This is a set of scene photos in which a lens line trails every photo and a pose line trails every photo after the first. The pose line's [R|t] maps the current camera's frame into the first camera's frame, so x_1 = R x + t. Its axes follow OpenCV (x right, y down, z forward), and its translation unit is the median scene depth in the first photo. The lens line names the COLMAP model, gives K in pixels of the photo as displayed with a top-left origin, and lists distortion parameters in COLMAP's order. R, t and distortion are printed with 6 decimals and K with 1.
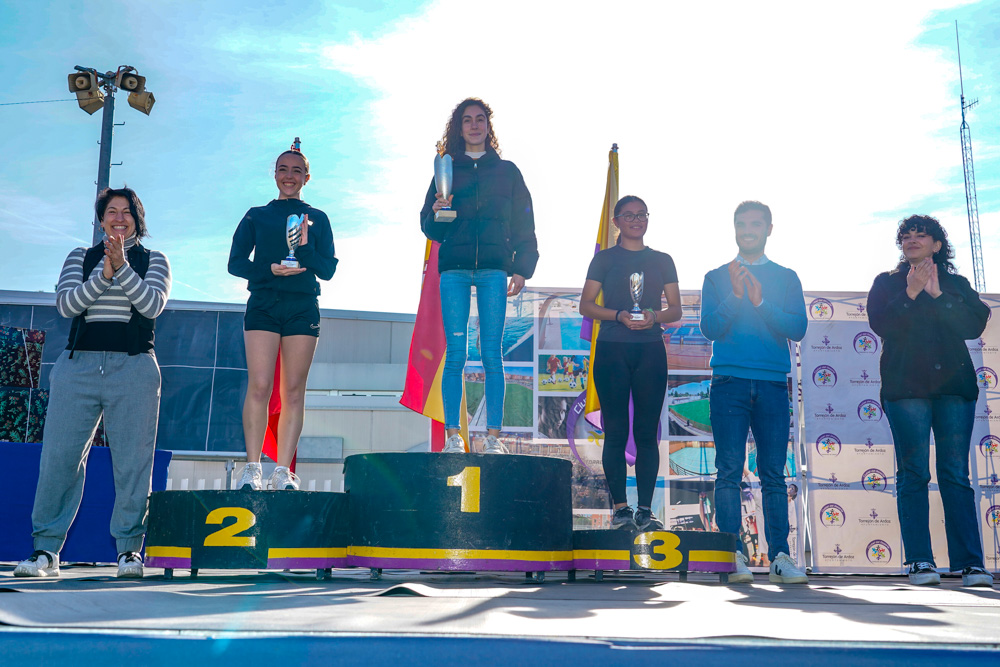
lens RADIAL K [[1088.0, 0, 437.2], [0, 1088.0, 309.6], [0, 0, 1]] dist [0.036687, -0.005792]
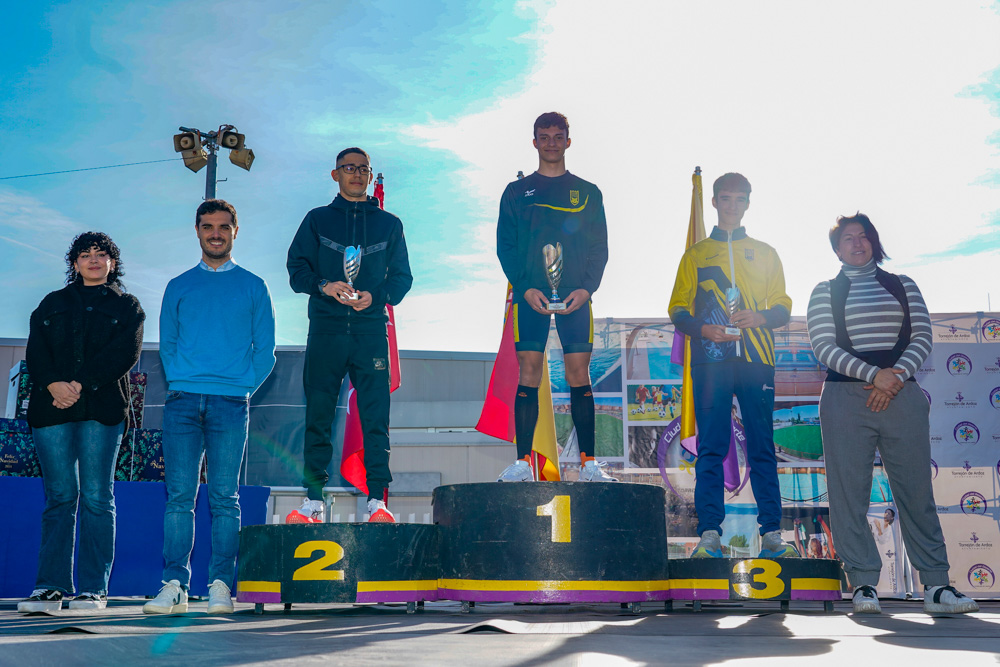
lens RADIAL K [[1030.6, 0, 459.6], [0, 1030.6, 330.6], [0, 0, 1]] dist [0.017559, 0.009119]
pose [[0.997379, -0.029208, -0.066200, 0.003029], [0.027902, 0.999399, -0.020575, 0.006433], [0.066762, 0.018674, 0.997594, 0.034022]]
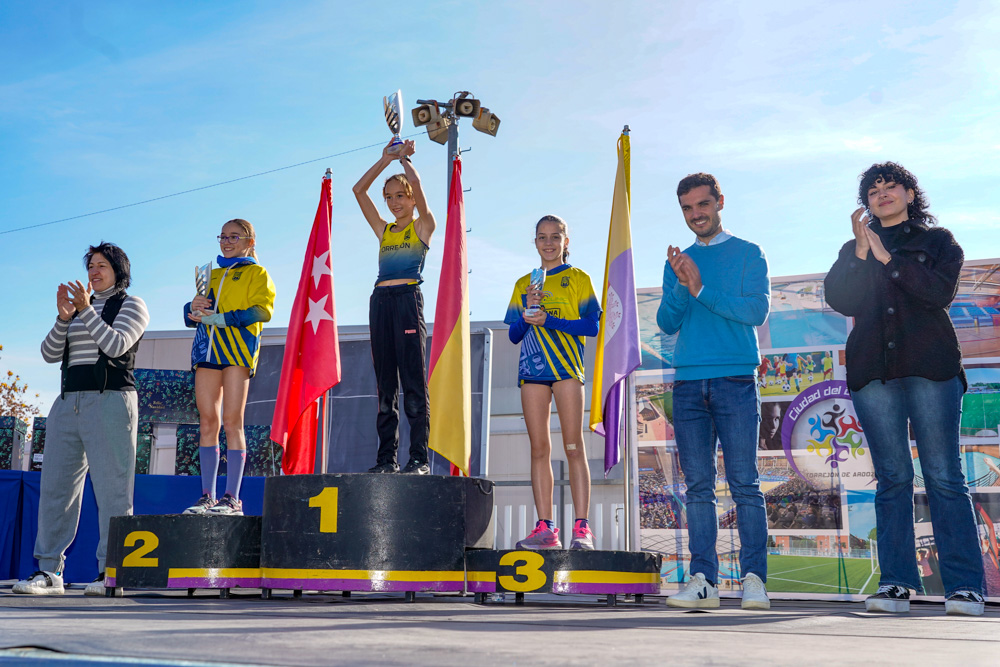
lens RADIAL K [[1200.8, 0, 484.7], [0, 1200.8, 275.1], [0, 0, 1]] dist [0.025206, -0.020966]
pose [[0.903441, -0.103016, -0.416152, 0.325446], [0.088760, 0.994614, -0.053518, 0.009541], [0.419424, 0.011412, 0.907719, 0.017608]]
